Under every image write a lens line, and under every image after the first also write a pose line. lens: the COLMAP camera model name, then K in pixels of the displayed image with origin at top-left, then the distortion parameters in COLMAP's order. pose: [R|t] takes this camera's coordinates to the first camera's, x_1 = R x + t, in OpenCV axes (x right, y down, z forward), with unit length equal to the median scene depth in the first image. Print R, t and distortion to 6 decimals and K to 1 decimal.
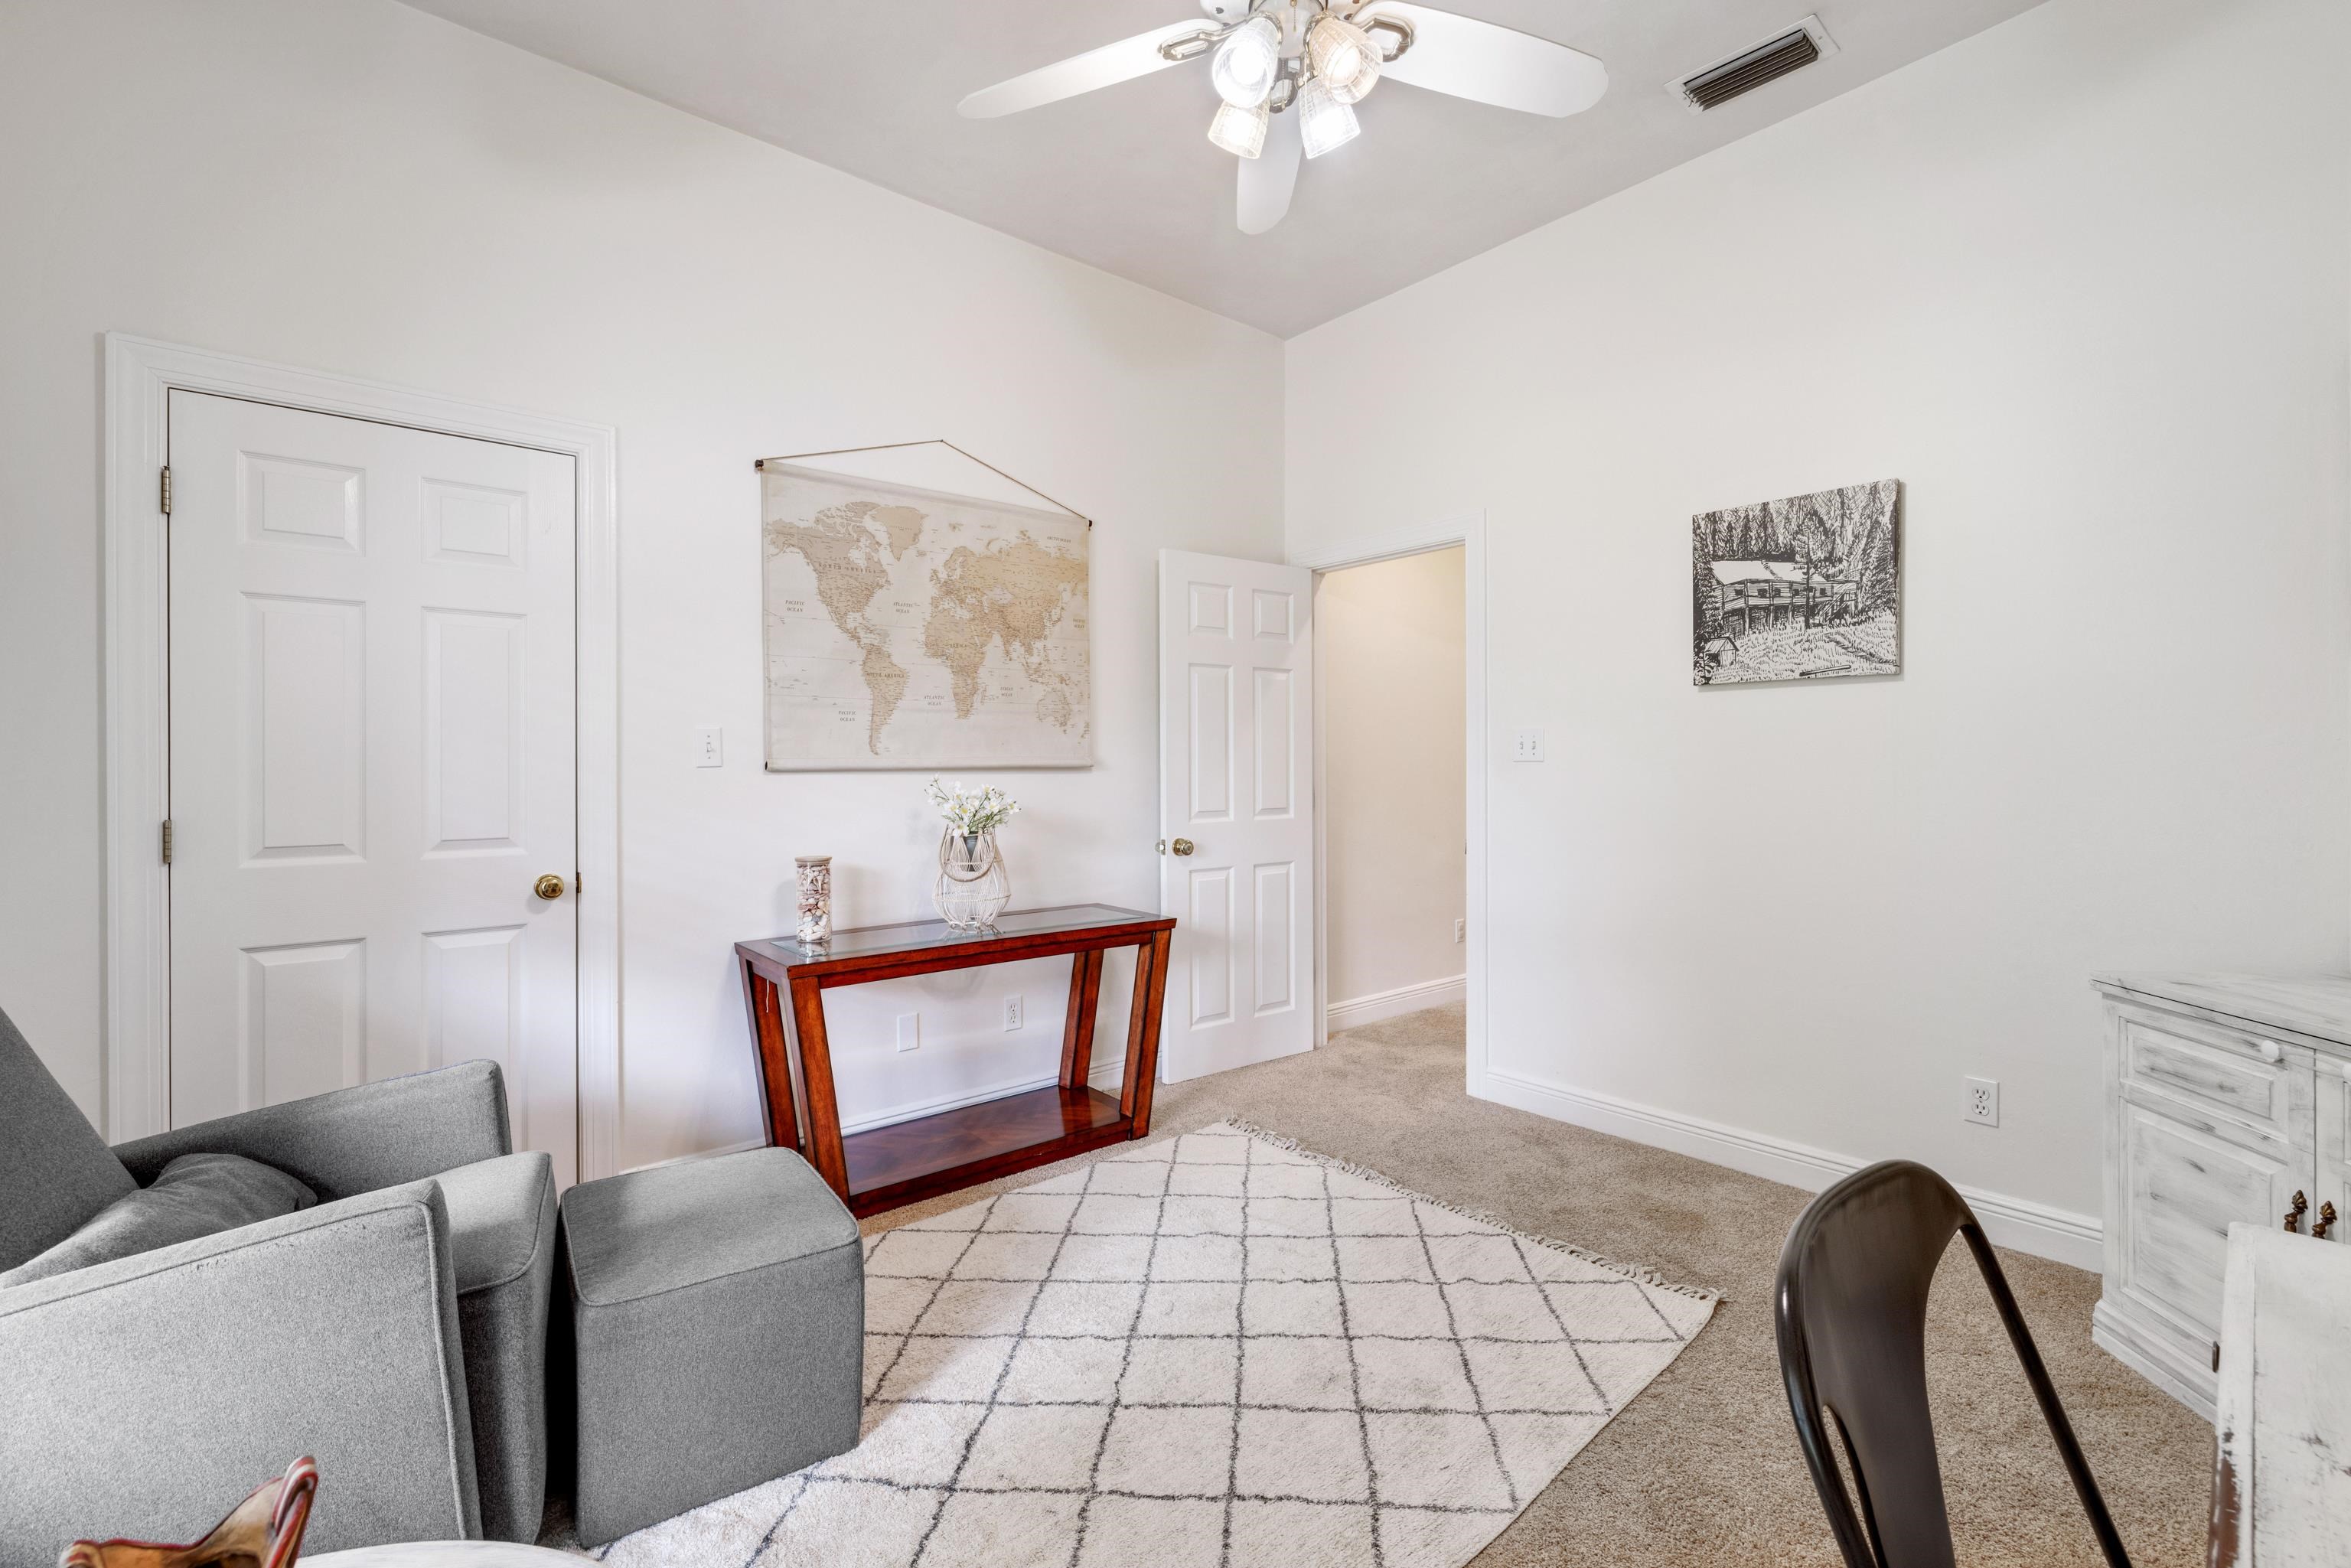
lens RADIAL K [[998.9, 0, 1170.8], [0, 998.9, 782.2], [0, 0, 1]] dist [-0.000980, -0.000159]
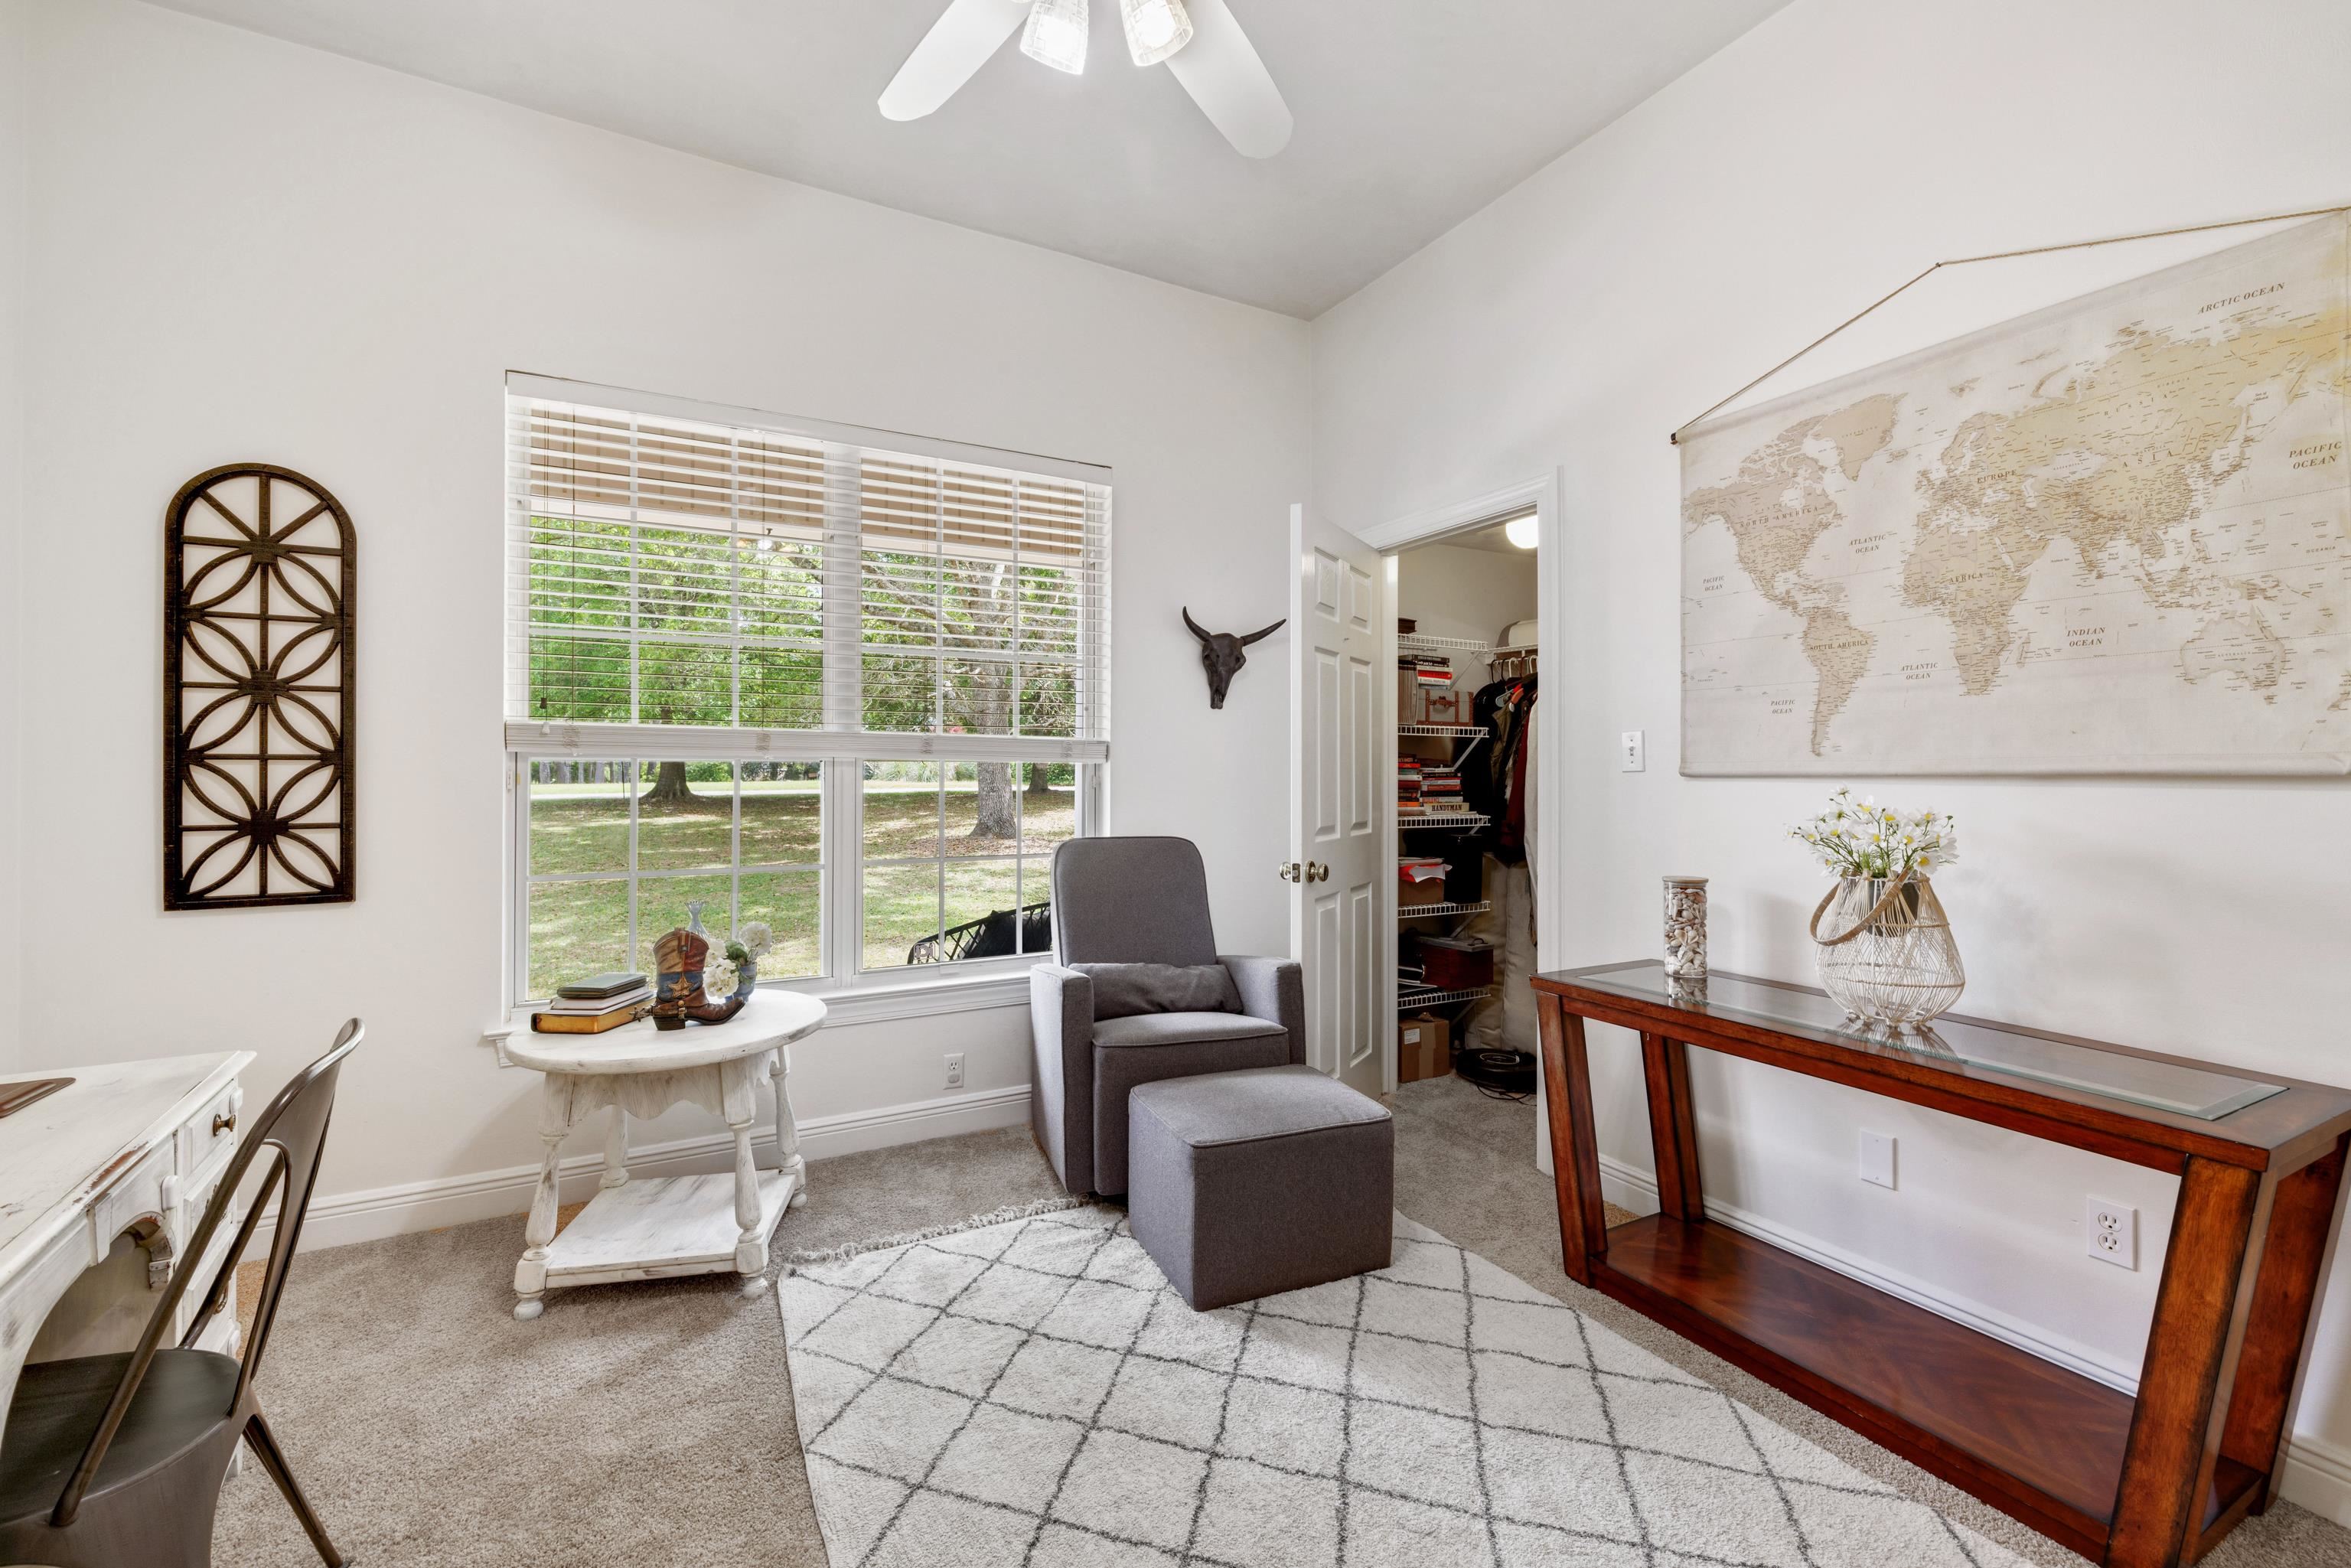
lens RADIAL K [[982.4, 0, 1171.9], [0, 982.4, 774.0], [0, 0, 1]] dist [0.000427, 0.000023]
pose [[-0.188244, 0.009167, -0.982079, 0.515810], [-0.012703, 0.999850, 0.011768, -0.017031], [0.982040, 0.014691, -0.188100, 0.679252]]
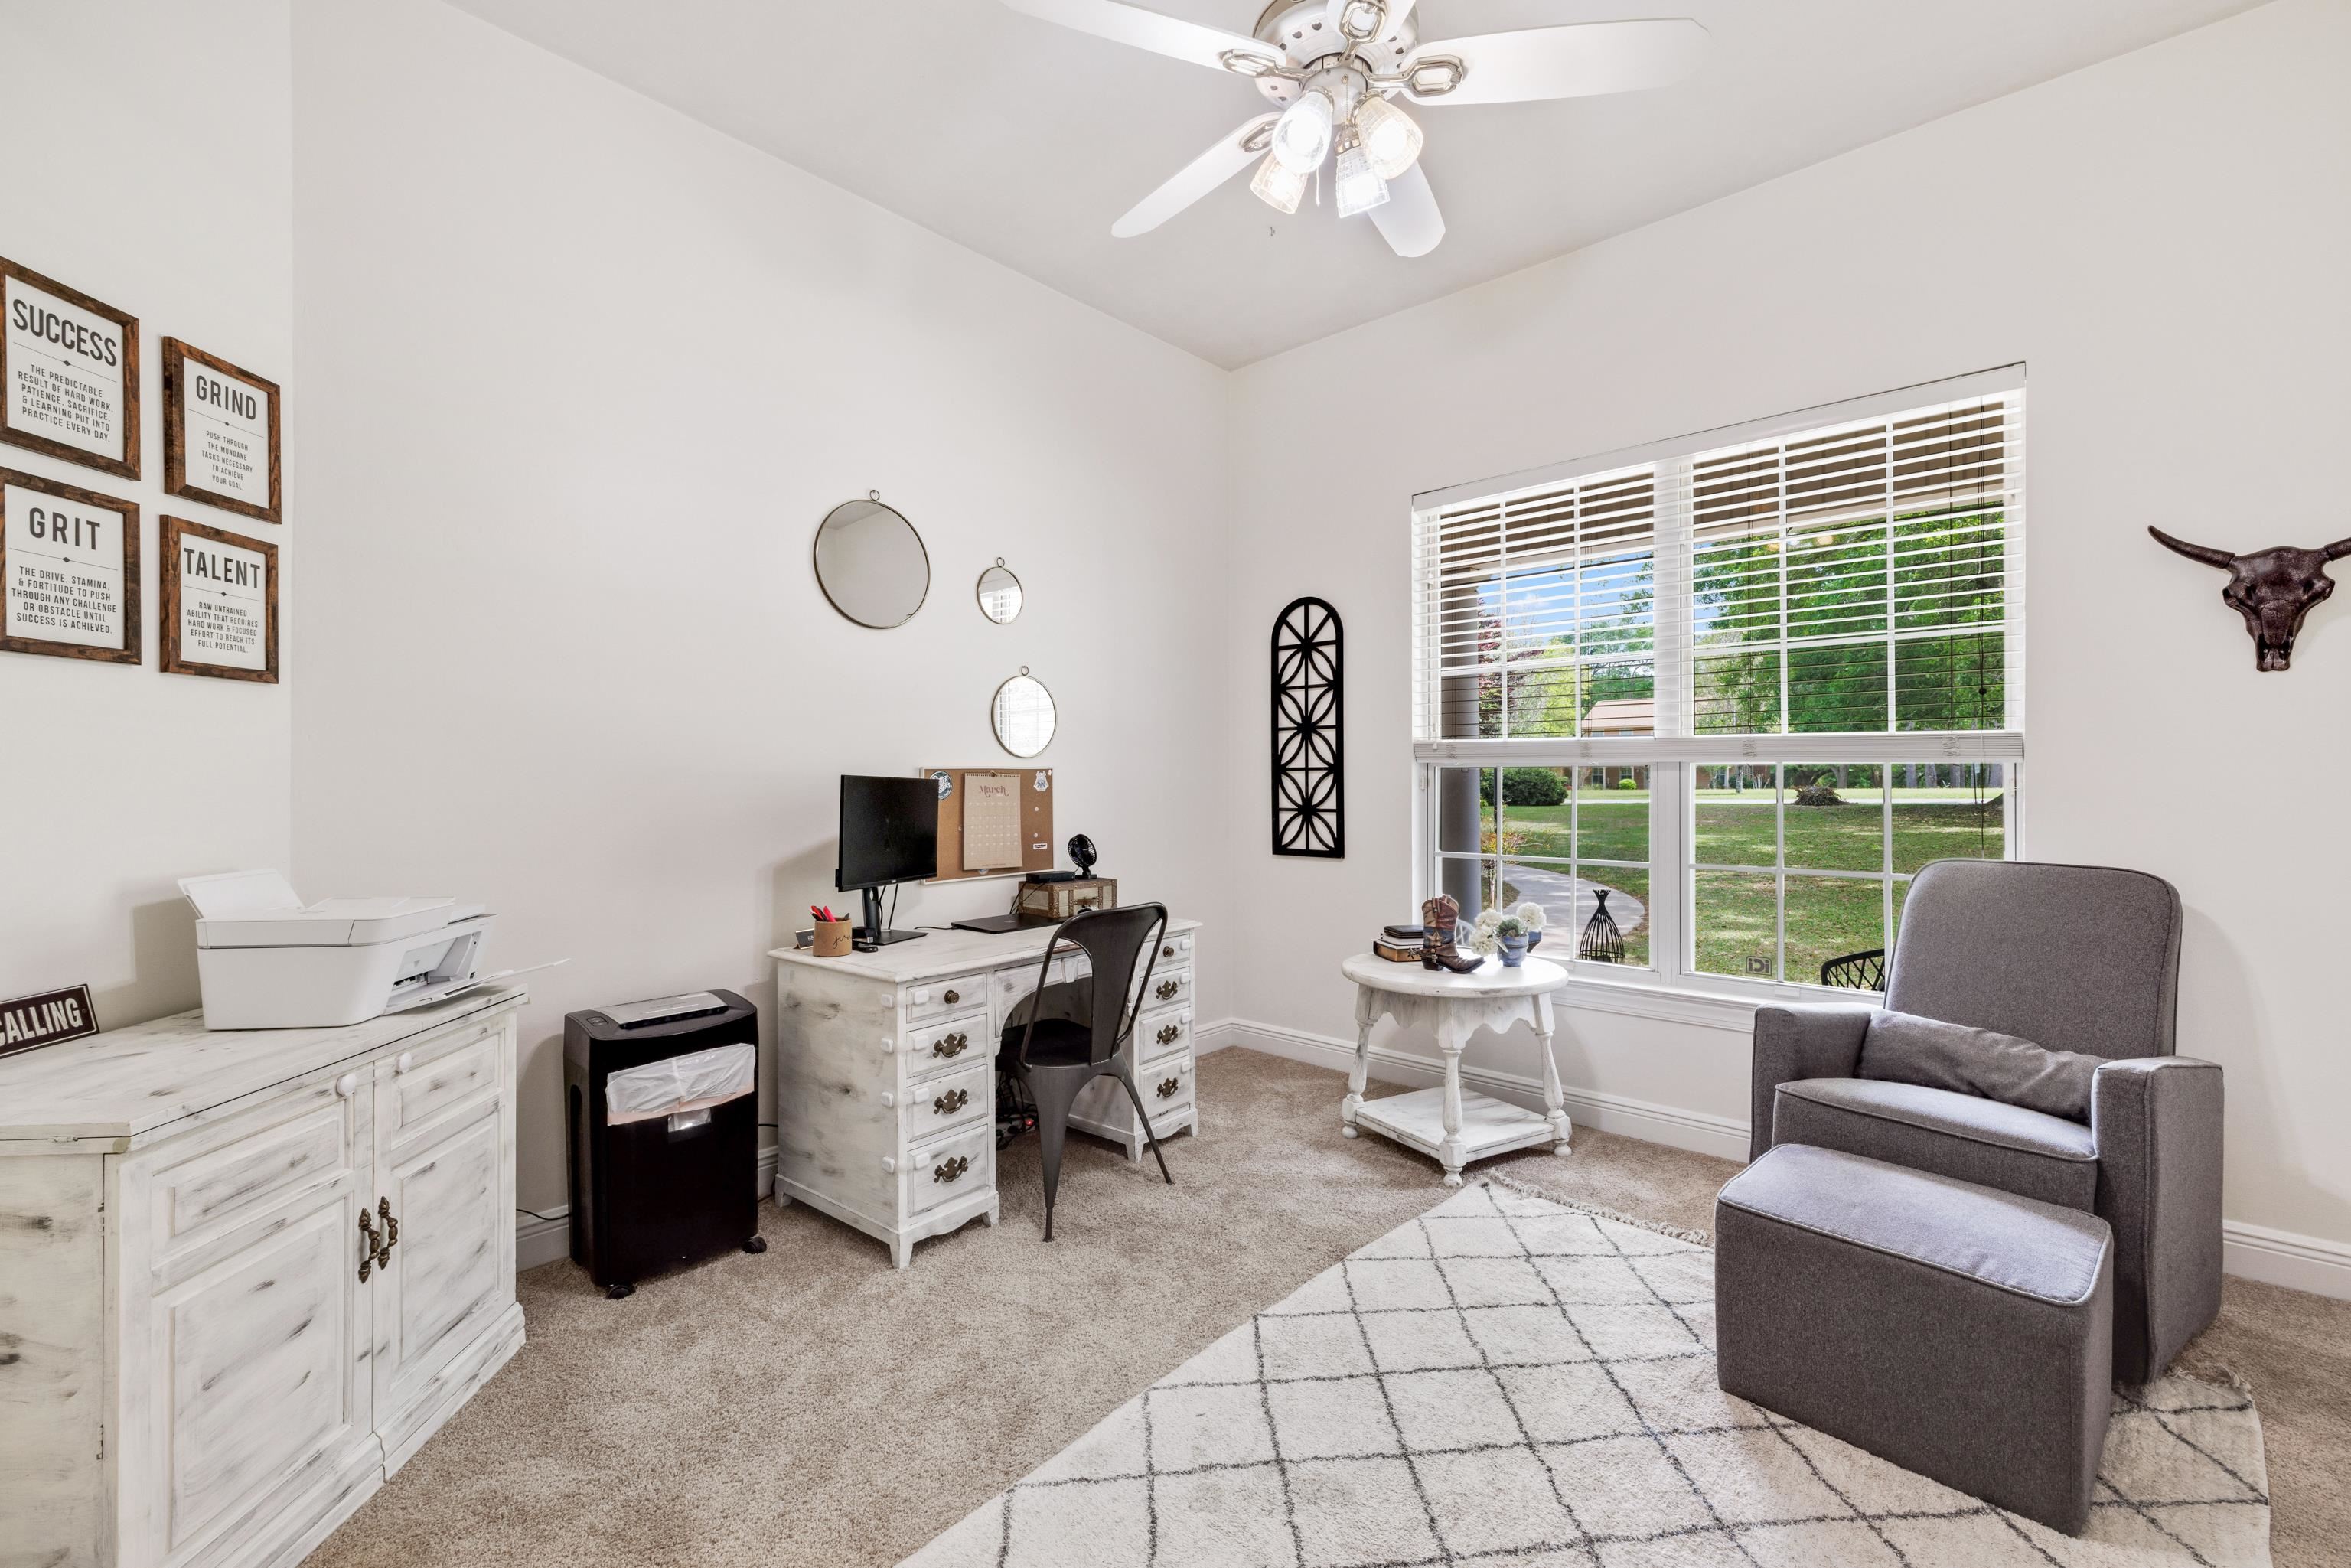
lens RADIAL K [[1000.2, 0, 1191.0], [0, 1000.2, 784.7], [0, 0, 1]] dist [-0.000737, -0.000032]
pose [[-0.988845, 0.009833, -0.148624, 0.242292], [0.007094, 0.999795, 0.018945, -0.017479], [0.148780, 0.017679, -0.988712, 1.137955]]
